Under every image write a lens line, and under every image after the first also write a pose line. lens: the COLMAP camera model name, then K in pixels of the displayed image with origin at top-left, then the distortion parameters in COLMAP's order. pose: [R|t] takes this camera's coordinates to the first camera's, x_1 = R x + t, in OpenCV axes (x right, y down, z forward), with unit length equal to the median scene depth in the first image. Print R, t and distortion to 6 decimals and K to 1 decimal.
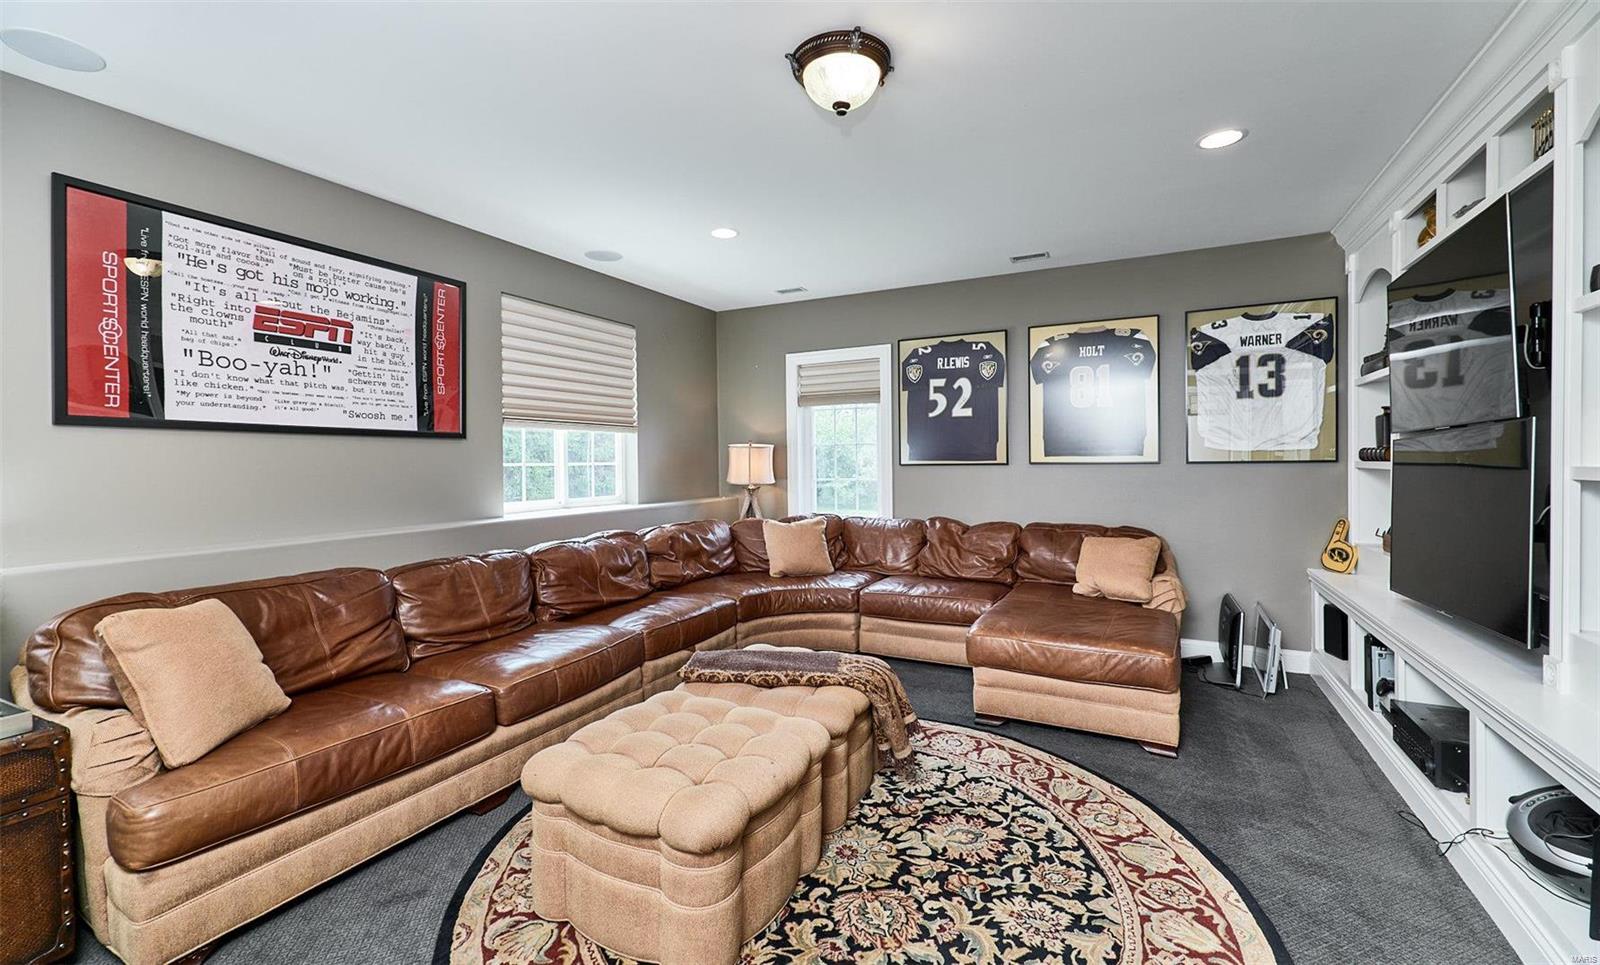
lens RADIAL K [[686.2, 0, 798.2], [0, 686.2, 473.5], [0, 0, 1]] dist [0.024300, 0.000116]
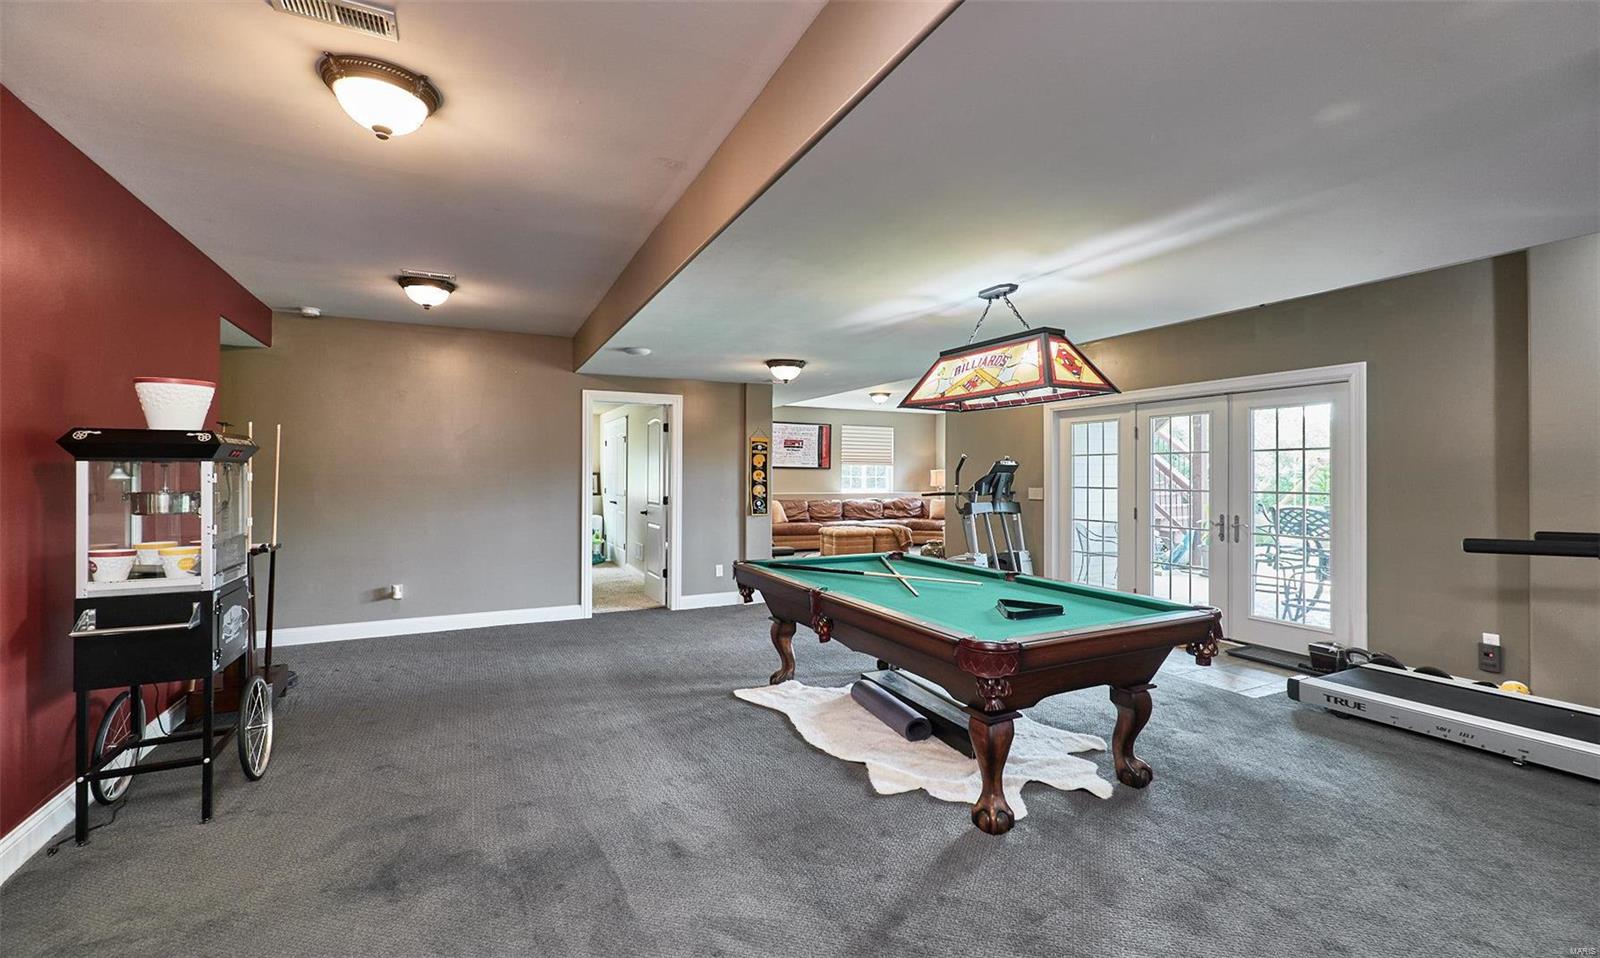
lens RADIAL K [[686.2, 0, 802.6], [0, 686.2, 476.7], [0, 0, 1]] dist [0.024300, 0.000116]
pose [[0.803313, 0.005761, -0.595530, 1.341216], [-0.012934, 0.999886, -0.007773, 0.014883], [0.595417, 0.013946, 0.803296, -1.707645]]
